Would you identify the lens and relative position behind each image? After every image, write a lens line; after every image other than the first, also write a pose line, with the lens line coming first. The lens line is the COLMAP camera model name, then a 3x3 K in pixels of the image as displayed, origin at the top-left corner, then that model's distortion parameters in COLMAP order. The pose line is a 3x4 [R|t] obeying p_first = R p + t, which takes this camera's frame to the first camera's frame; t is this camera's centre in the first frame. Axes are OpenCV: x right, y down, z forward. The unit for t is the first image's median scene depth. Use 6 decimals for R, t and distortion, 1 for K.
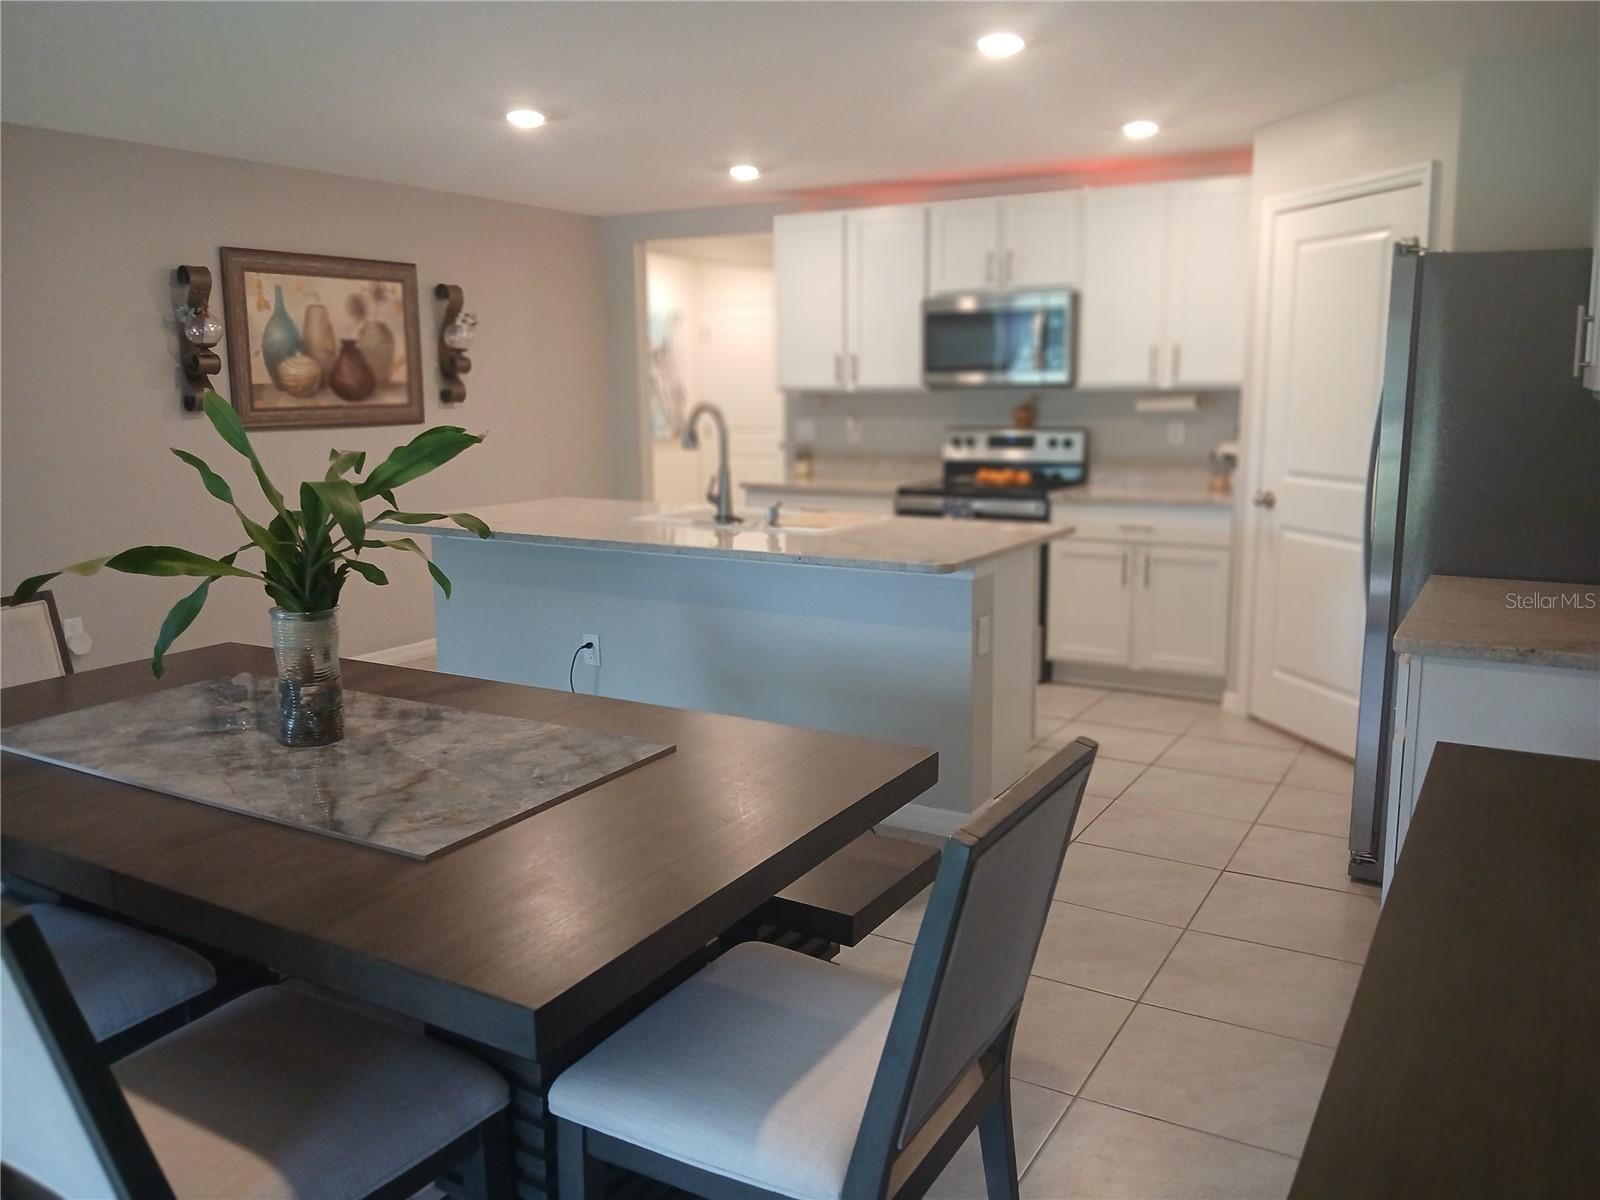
lens RADIAL K [[1263.9, 0, 800.0], [0, 1263.9, 600.0], [0, 0, 1]] dist [-0.003122, -0.001690]
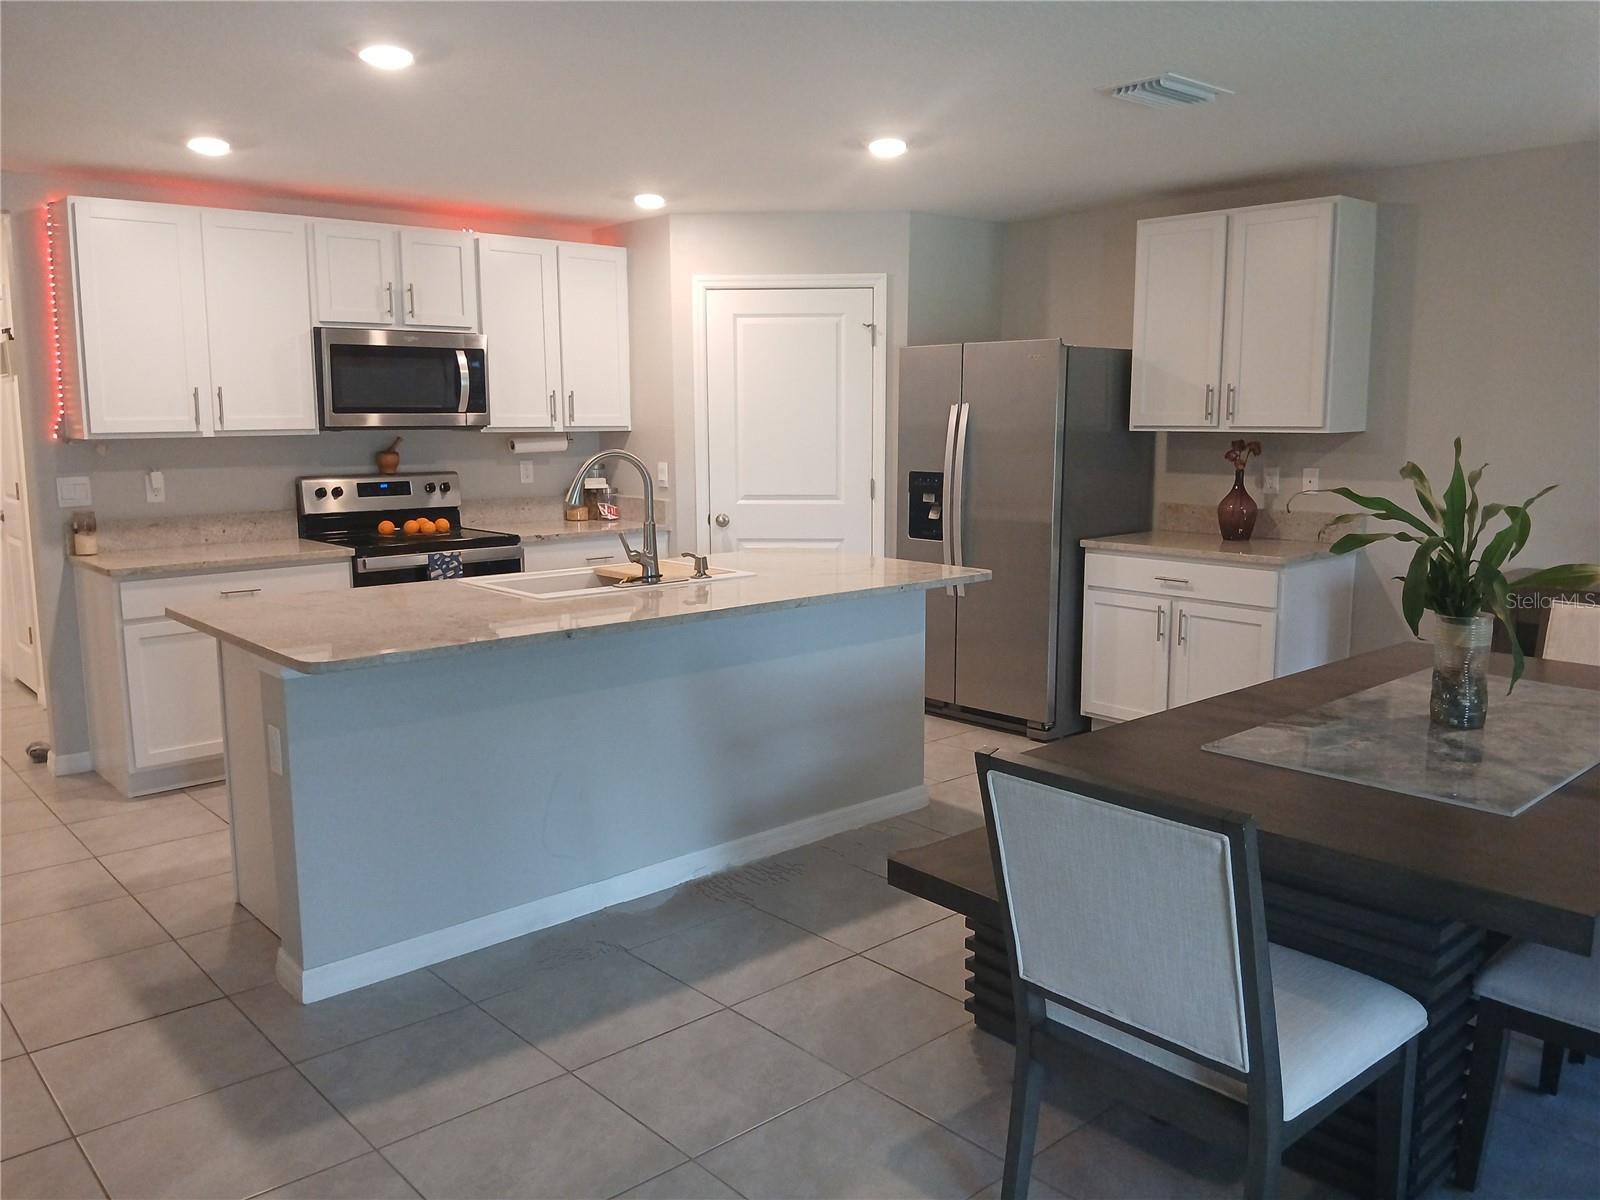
lens RADIAL K [[1230.2, 0, 800.0], [0, 1230.2, 600.0], [0, 0, 1]] dist [0.039470, 0.000024]
pose [[0.305154, -0.135268, 0.942647, -0.637828], [0.160758, 0.982972, 0.089014, -0.082250], [-0.938636, 0.124375, 0.321704, 0.464005]]
